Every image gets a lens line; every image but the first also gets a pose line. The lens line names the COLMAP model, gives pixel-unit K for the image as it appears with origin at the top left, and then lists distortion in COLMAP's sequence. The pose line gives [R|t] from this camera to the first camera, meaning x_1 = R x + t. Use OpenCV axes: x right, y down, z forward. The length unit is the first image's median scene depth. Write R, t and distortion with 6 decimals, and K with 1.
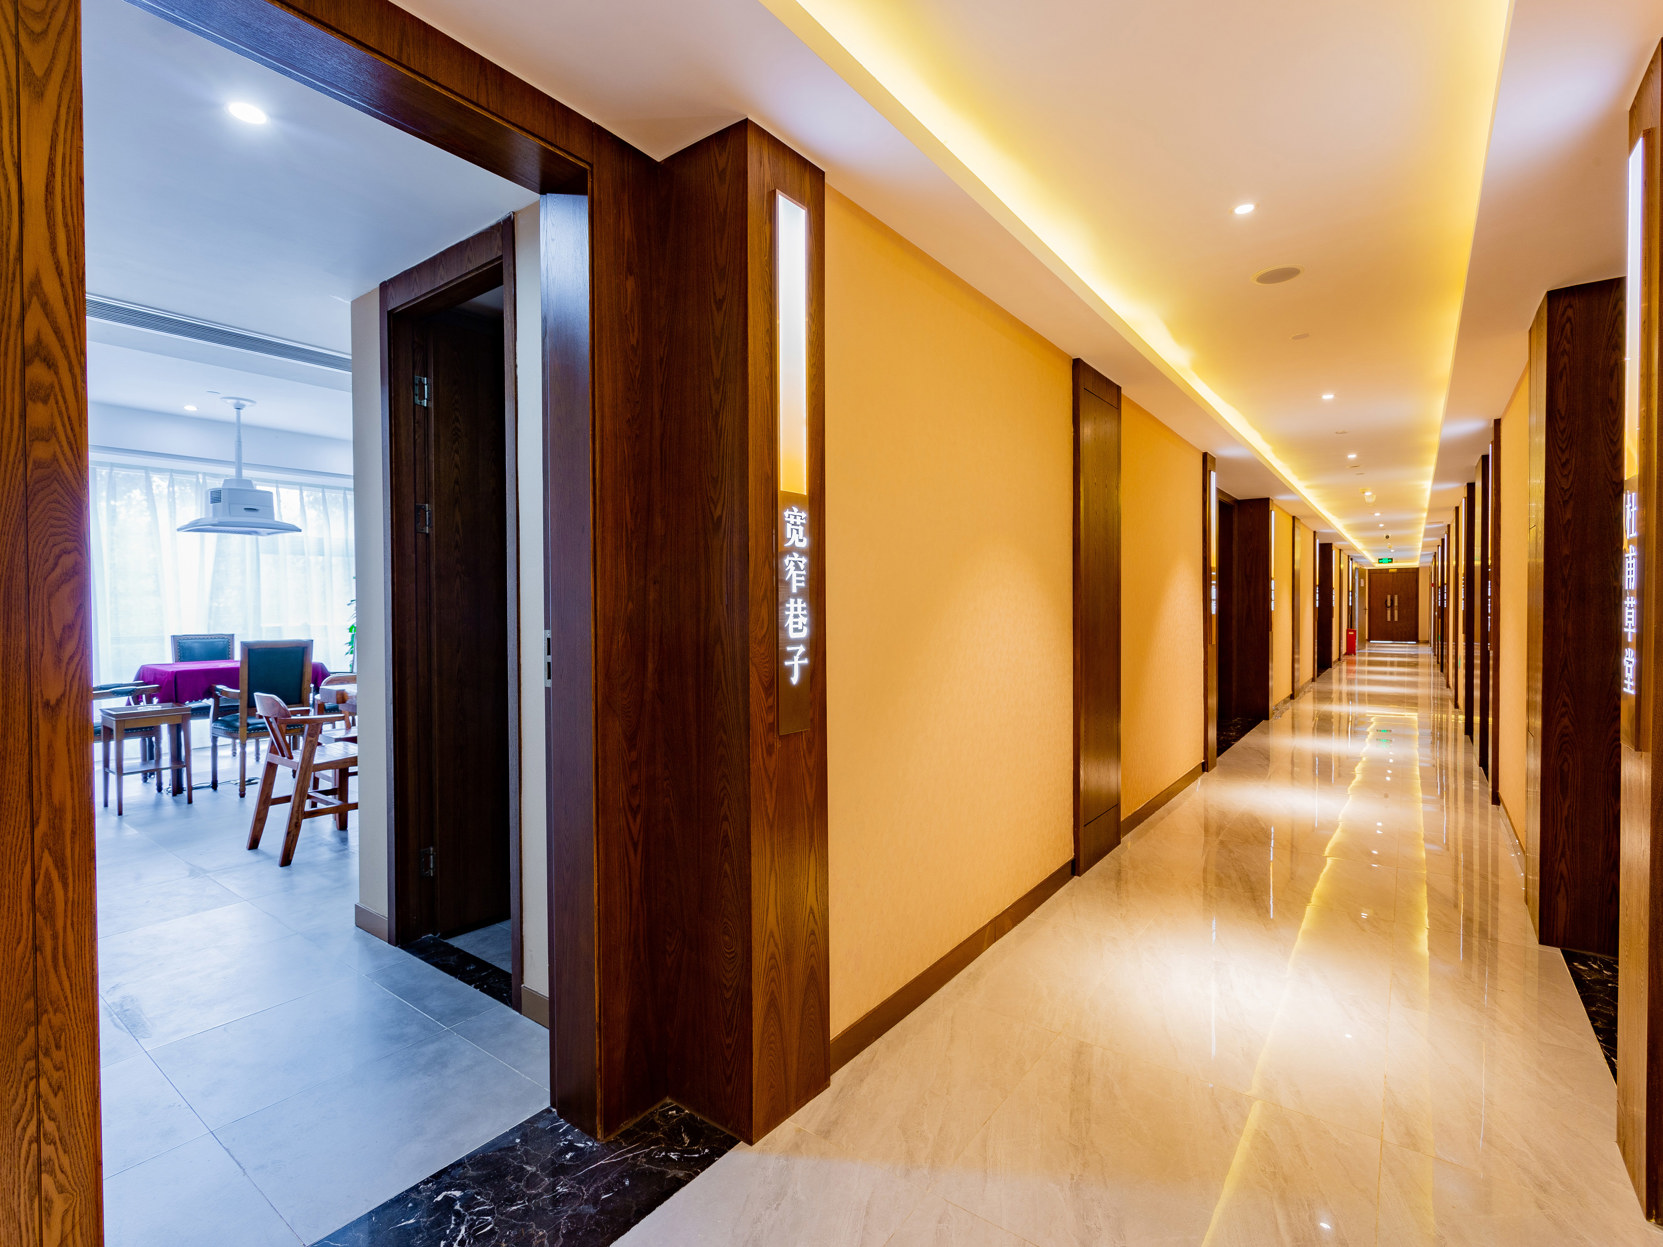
lens RADIAL K [[784.6, 0, 838.1], [0, 784.6, 605.9], [0, 0, 1]] dist [0.005092, 0.002881]
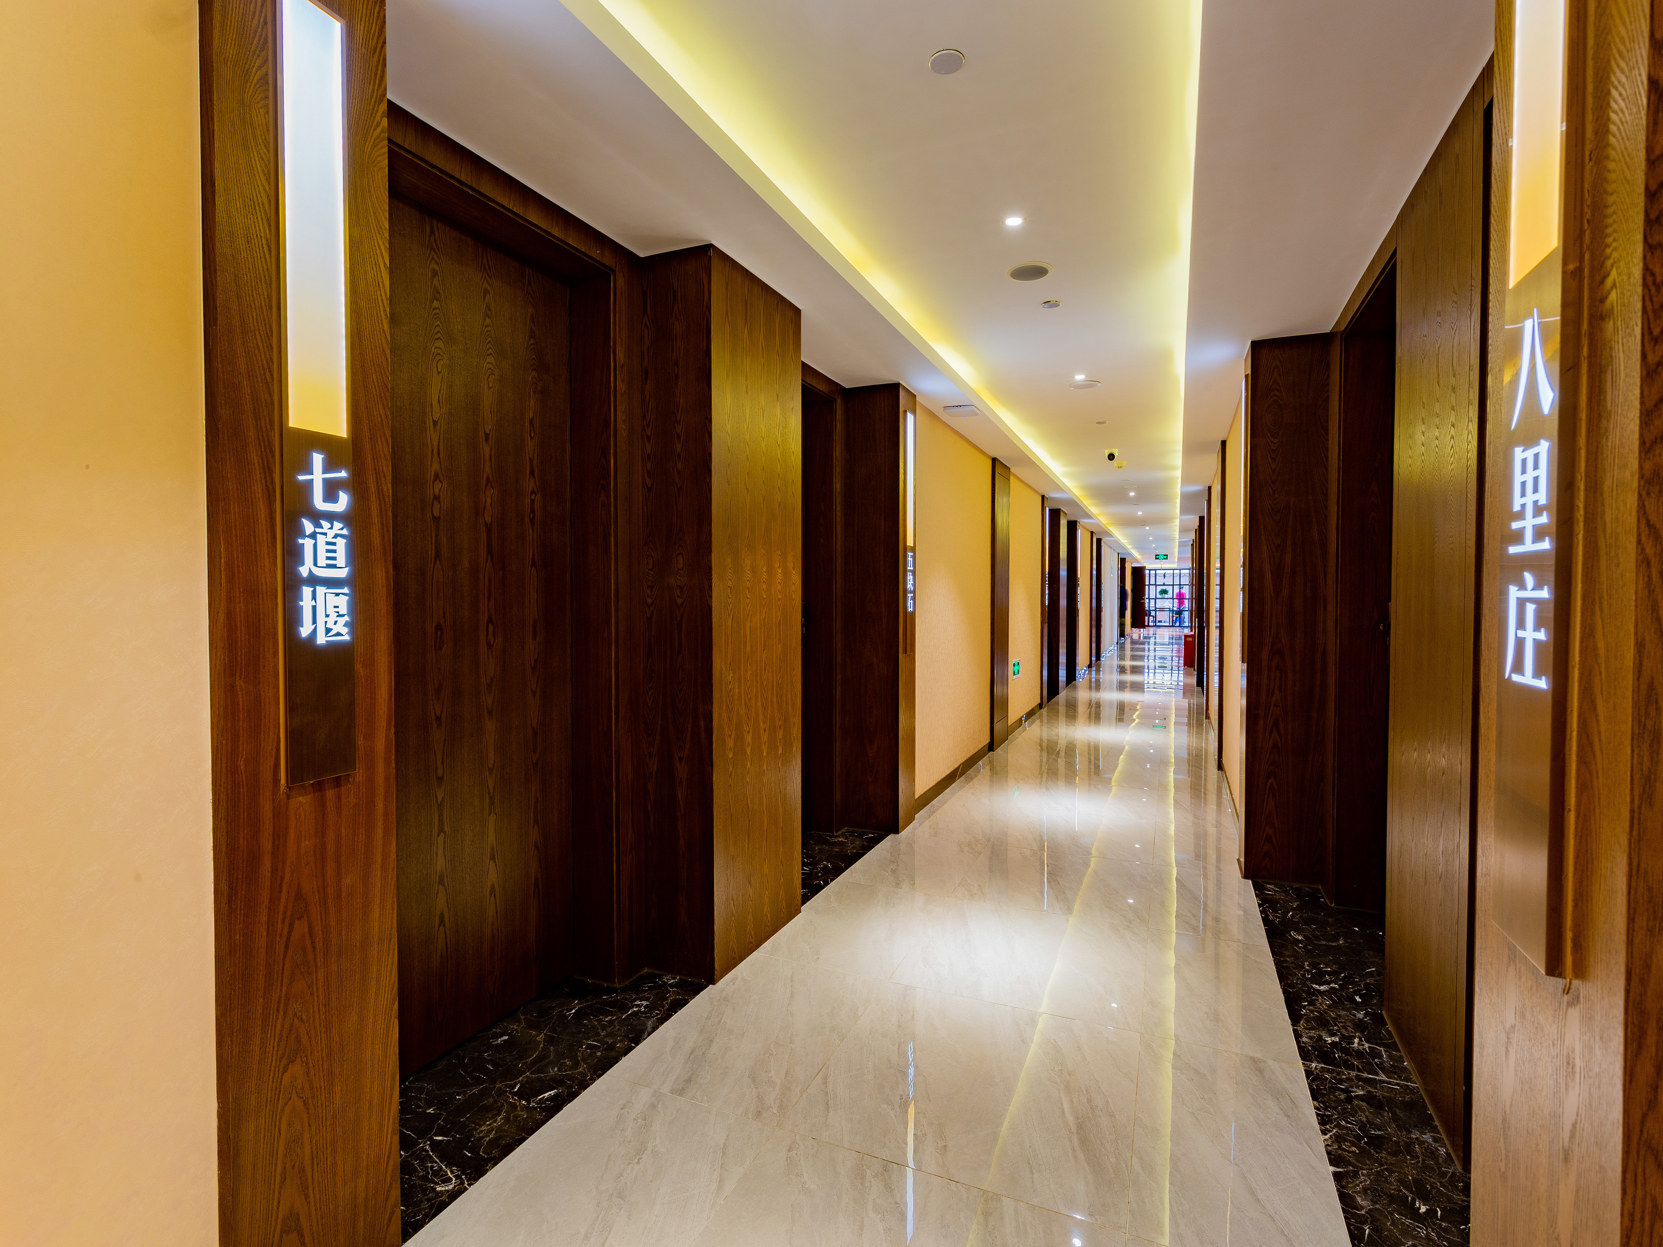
lens RADIAL K [[784.6, 0, 833.6], [0, 784.6, 619.4], [0, 0, 1]] dist [0.005092, 0.002881]
pose [[0.975138, -0.001945, 0.221588, -0.103440], [-0.003906, 0.999655, 0.025961, 0.000841], [-0.221563, -0.026181, 0.974795, -0.151994]]
